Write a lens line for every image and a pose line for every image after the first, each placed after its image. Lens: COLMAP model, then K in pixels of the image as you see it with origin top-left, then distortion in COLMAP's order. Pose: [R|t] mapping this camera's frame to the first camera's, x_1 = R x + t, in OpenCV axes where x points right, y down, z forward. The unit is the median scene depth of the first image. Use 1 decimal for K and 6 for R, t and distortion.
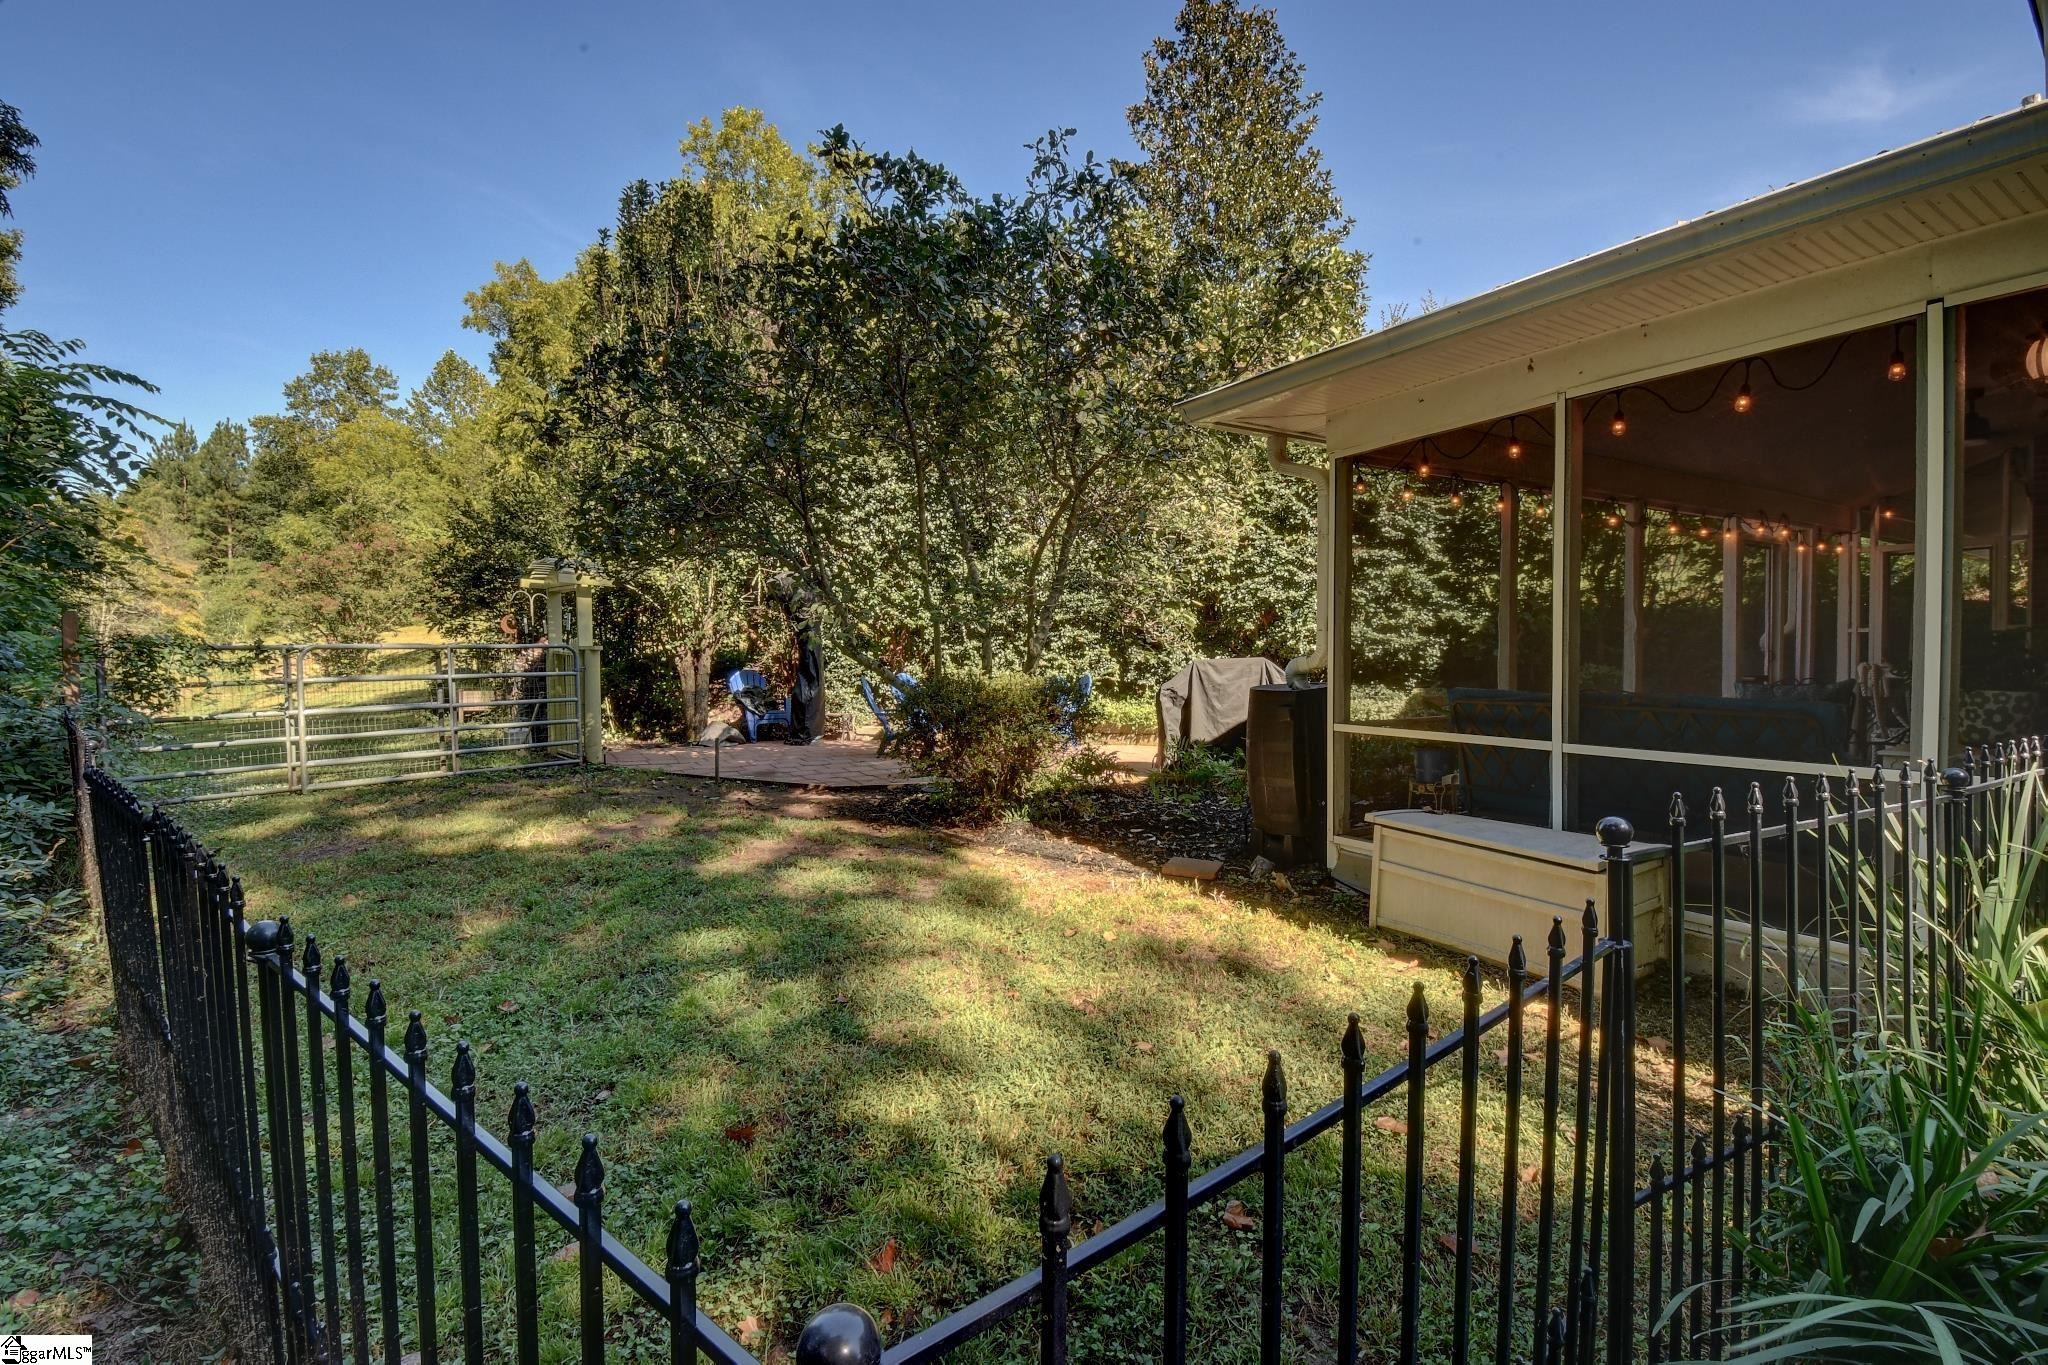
lens RADIAL K [[898.3, 0, 1024.0], [0, 898.3, 682.5], [0, 0, 1]] dist [0.014448, -0.022330]
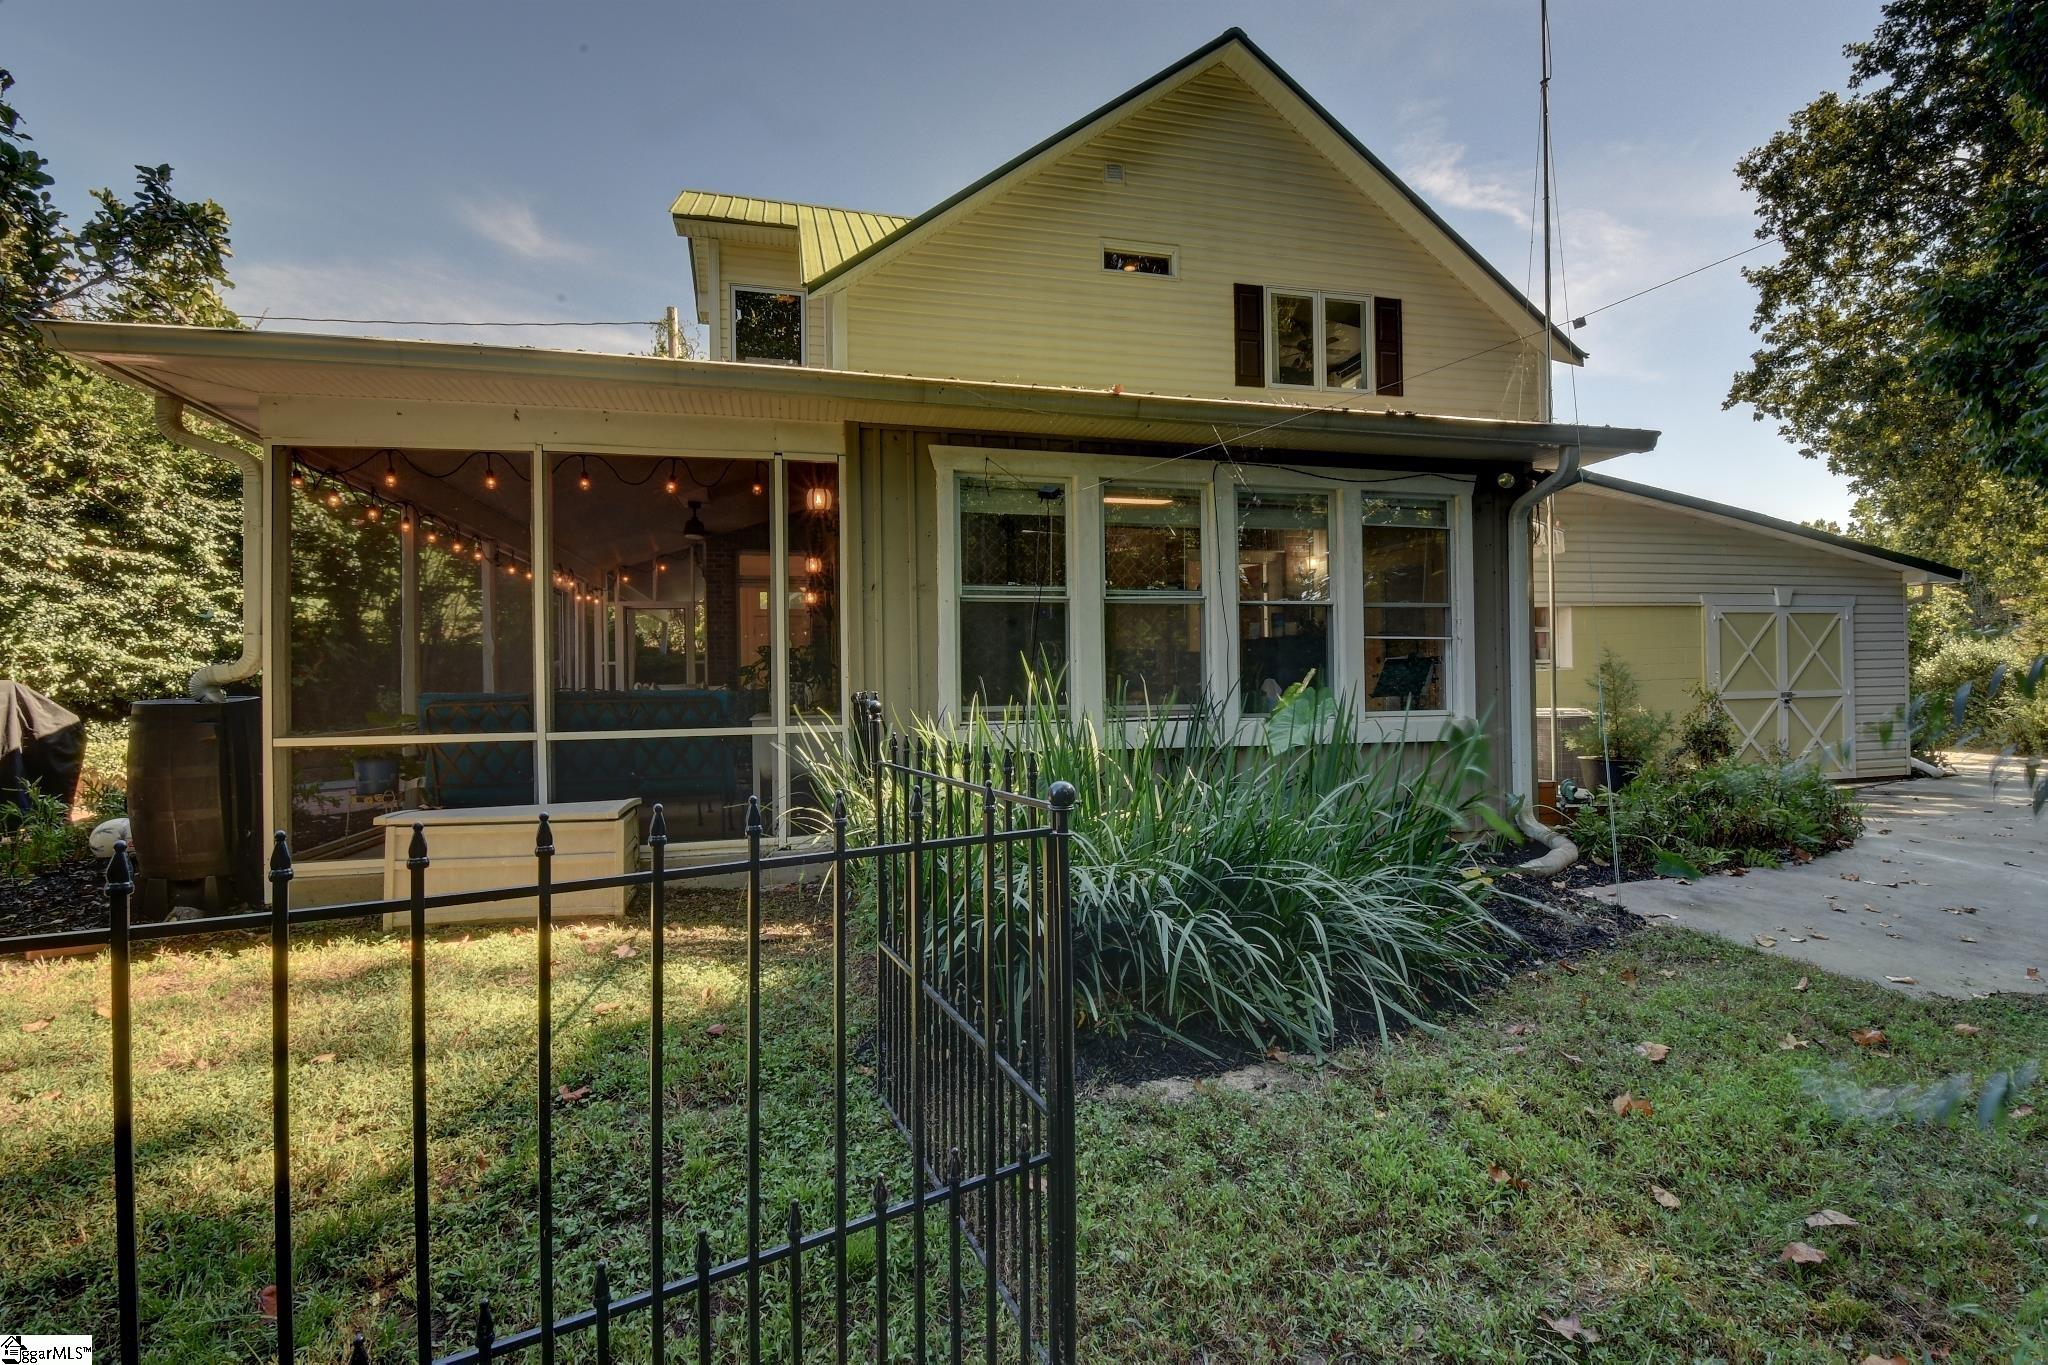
lens RADIAL K [[898.3, 0, 1024.0], [0, 898.3, 682.5], [0, 0, 1]] dist [0.014448, -0.022330]
pose [[0.303469, 0.002693, 0.952838, -0.212837], [0.044366, 0.998871, -0.016953, 0.028823], [-0.951808, 0.047418, 0.303007, 0.011930]]
